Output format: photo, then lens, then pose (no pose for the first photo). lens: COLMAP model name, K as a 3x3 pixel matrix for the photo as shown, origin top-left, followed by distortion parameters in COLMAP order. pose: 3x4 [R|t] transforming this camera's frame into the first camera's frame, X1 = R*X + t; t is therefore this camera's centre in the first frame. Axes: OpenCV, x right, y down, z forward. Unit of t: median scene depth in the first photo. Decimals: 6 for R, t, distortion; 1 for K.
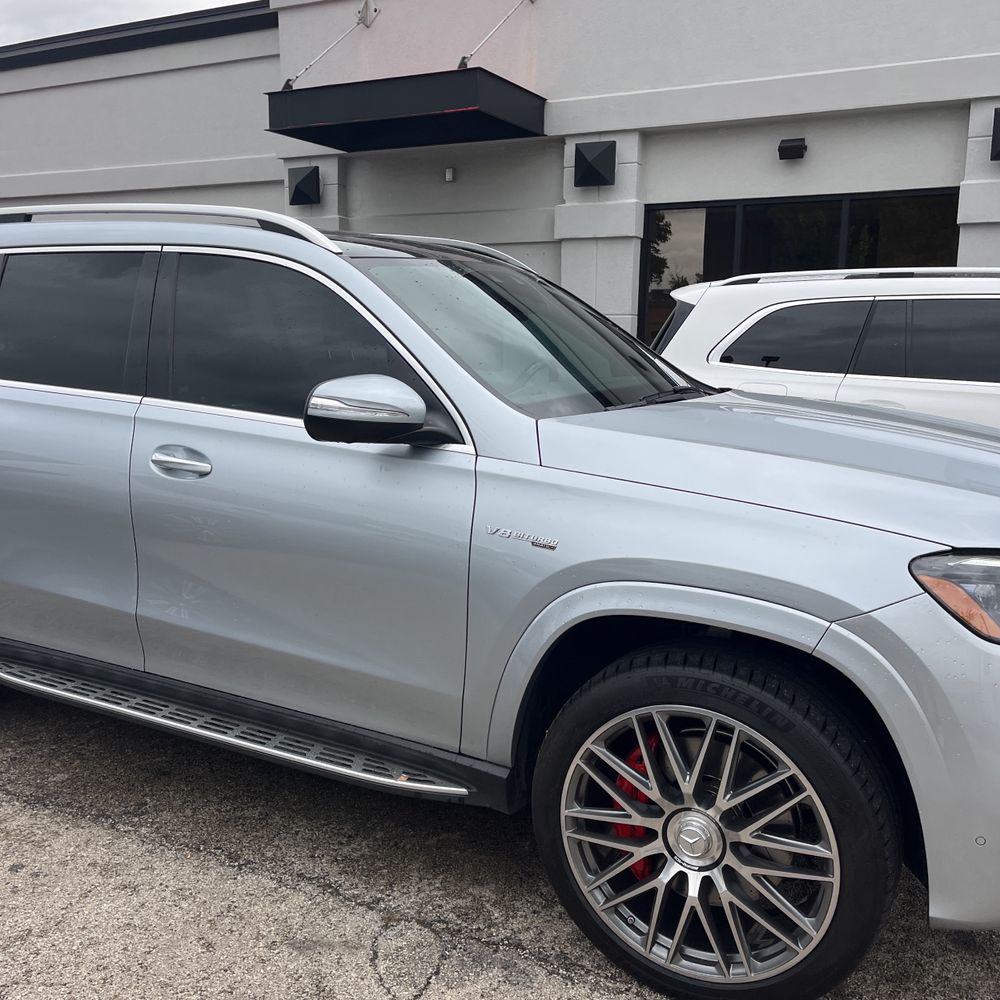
lens RADIAL K [[1011.7, 0, 495.6], [0, 1011.7, 493.2], [0, 0, 1]] dist [0.028651, 0.000000]
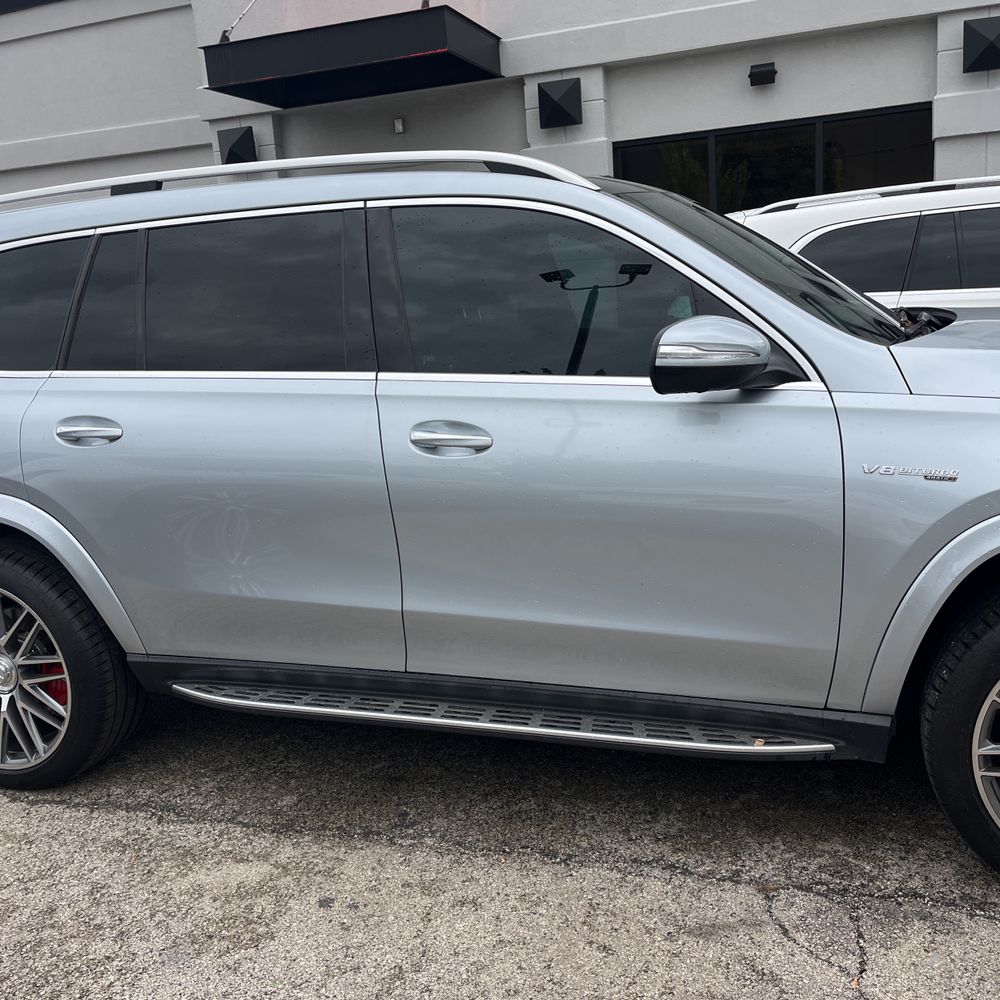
lens RADIAL K [[1011.7, 0, 504.8], [0, 1011.7, 502.9], [0, 0, 1]] dist [0.028651, 0.000000]
pose [[0.983752, -0.116981, 0.136191, -0.431014], [0.110254, 0.992327, 0.055956, -0.020171], [-0.141692, -0.040031, 0.989101, 0.108214]]
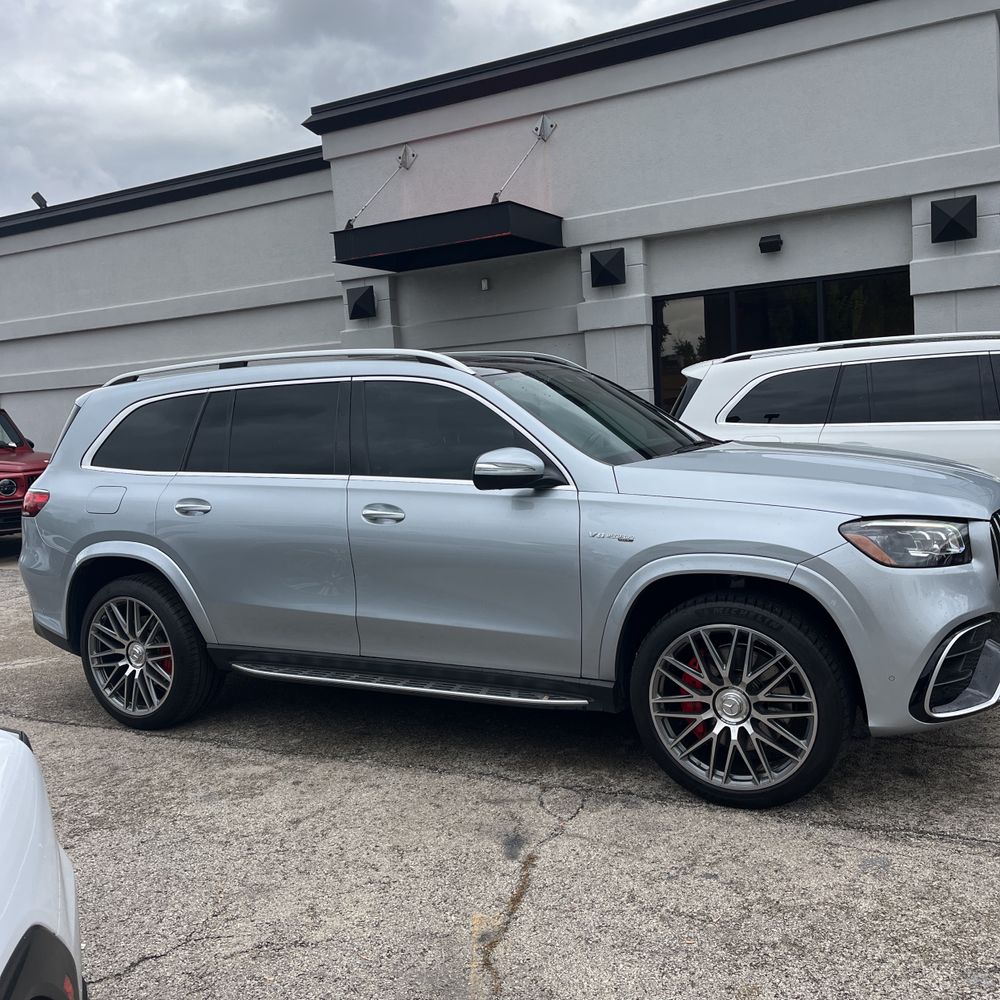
lens RADIAL K [[1011.7, 0, 494.1], [0, 1011.7, 505.9], [0, 0, 1]] dist [0.028651, 0.000000]
pose [[0.996786, -0.077992, -0.018323, -0.120379], [0.076665, 0.994969, -0.064490, 0.077830], [0.023261, 0.062878, 0.997750, -0.605031]]
